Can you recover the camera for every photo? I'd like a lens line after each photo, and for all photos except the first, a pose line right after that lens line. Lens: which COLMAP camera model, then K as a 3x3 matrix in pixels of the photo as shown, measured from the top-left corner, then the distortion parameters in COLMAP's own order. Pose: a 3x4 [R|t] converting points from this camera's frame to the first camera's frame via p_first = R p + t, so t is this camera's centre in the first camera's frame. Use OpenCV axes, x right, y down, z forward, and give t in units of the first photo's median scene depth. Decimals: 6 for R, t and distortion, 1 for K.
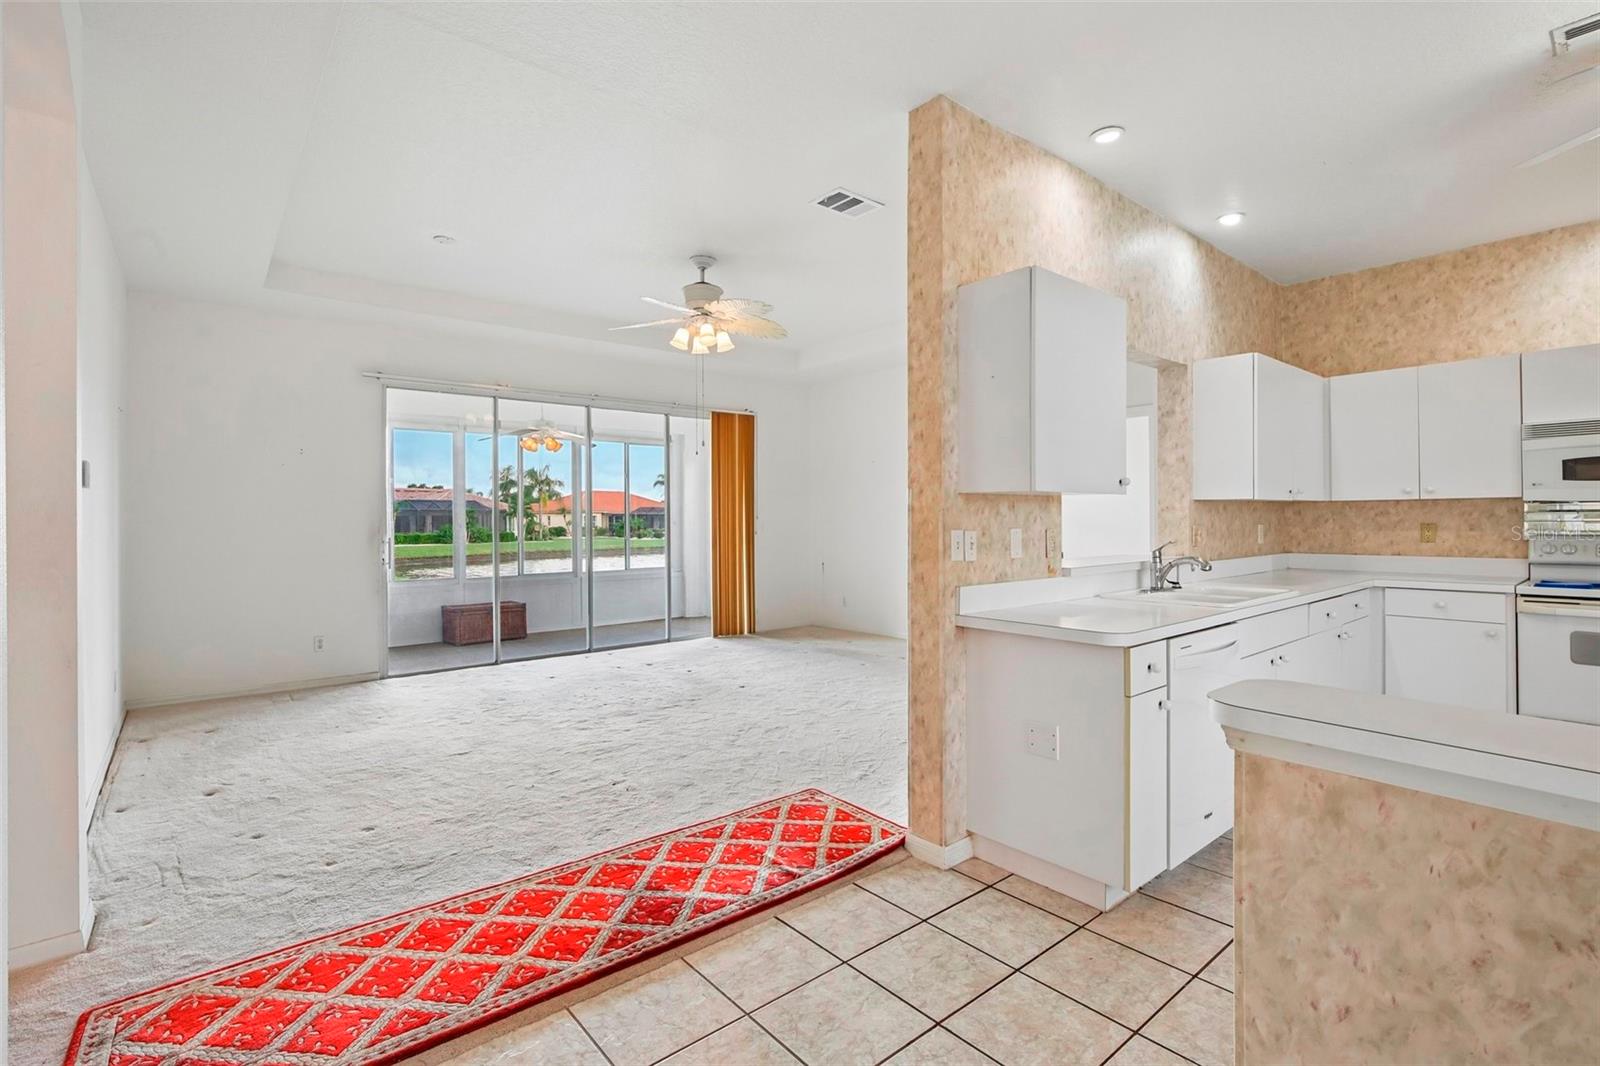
lens RADIAL K [[735.9, 0, 829.1], [0, 735.9, 513.6], [0, 0, 1]] dist [-0.033191, 0.012488]
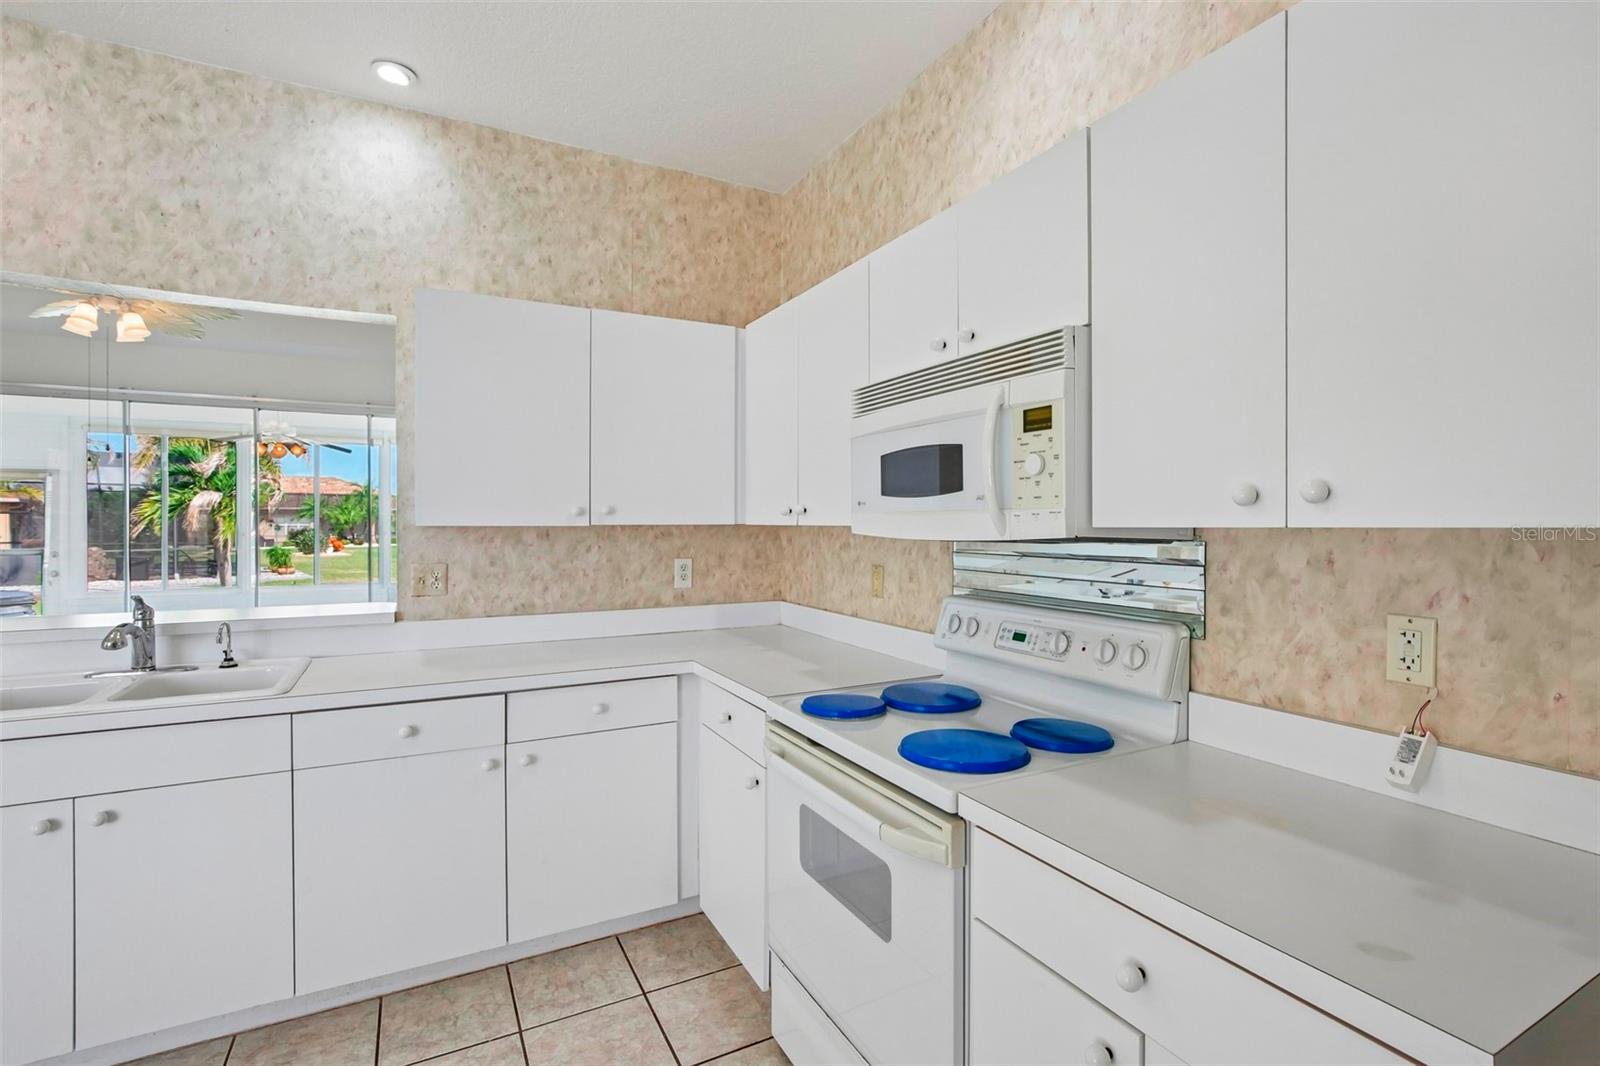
lens RADIAL K [[735.9, 0, 803.2], [0, 735.9, 526.7], [0, 0, 1]] dist [-0.033191, 0.012488]
pose [[0.977626, 0.010597, -0.210085, 0.905667], [-0.007619, 0.999859, 0.014977, -0.026625], [0.210214, -0.013042, 0.977568, 0.408781]]
